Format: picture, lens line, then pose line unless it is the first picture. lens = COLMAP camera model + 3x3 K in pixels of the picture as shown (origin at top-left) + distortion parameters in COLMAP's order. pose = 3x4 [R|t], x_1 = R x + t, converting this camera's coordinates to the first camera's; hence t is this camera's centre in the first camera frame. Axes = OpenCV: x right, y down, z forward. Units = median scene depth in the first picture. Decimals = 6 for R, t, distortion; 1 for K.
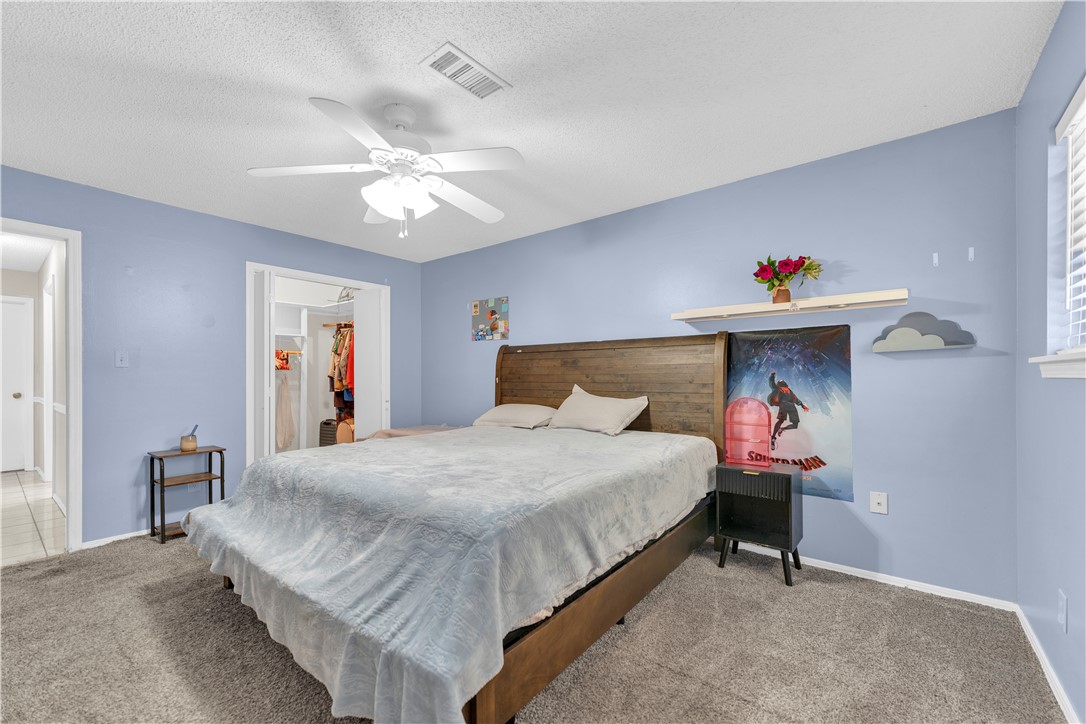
lens RADIAL K [[443.6, 0, 537.1], [0, 443.6, 366.6], [0, 0, 1]] dist [0.006234, 0.000139]
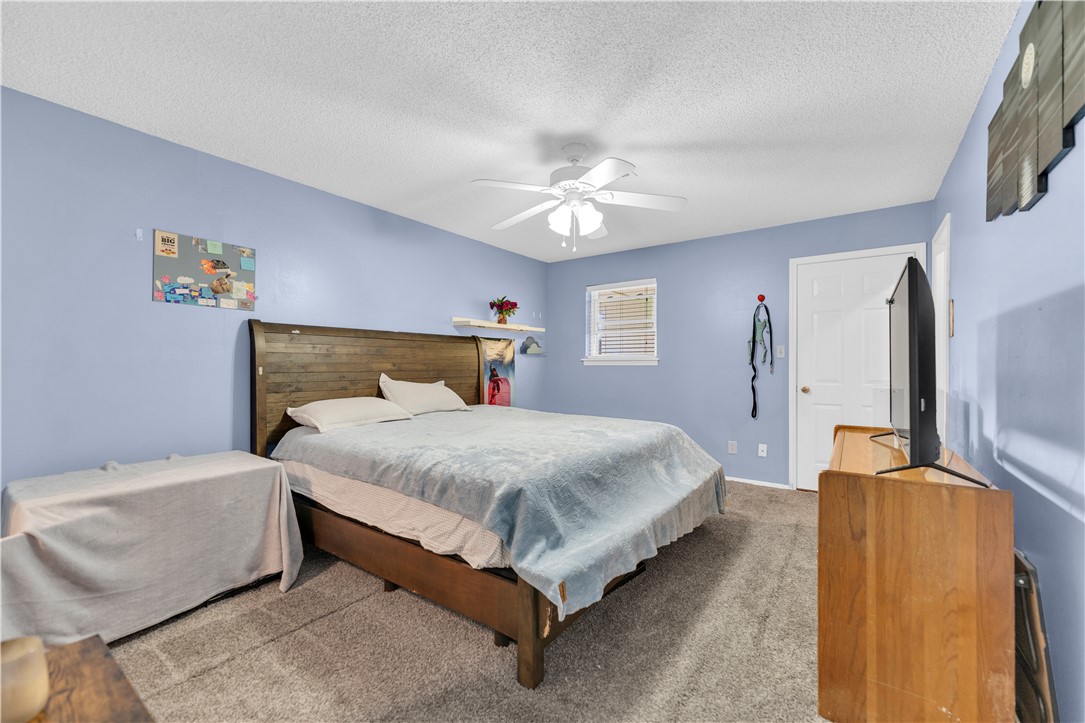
lens RADIAL K [[443.2, 0, 537.5], [0, 443.2, 365.7], [0, 0, 1]] dist [0.006234, 0.000139]
pose [[-0.049149, 0.006717, 0.998769, -0.778238], [-0.010143, 0.999922, -0.007224, 0.023008], [-0.998740, -0.010485, -0.049077, 0.599011]]
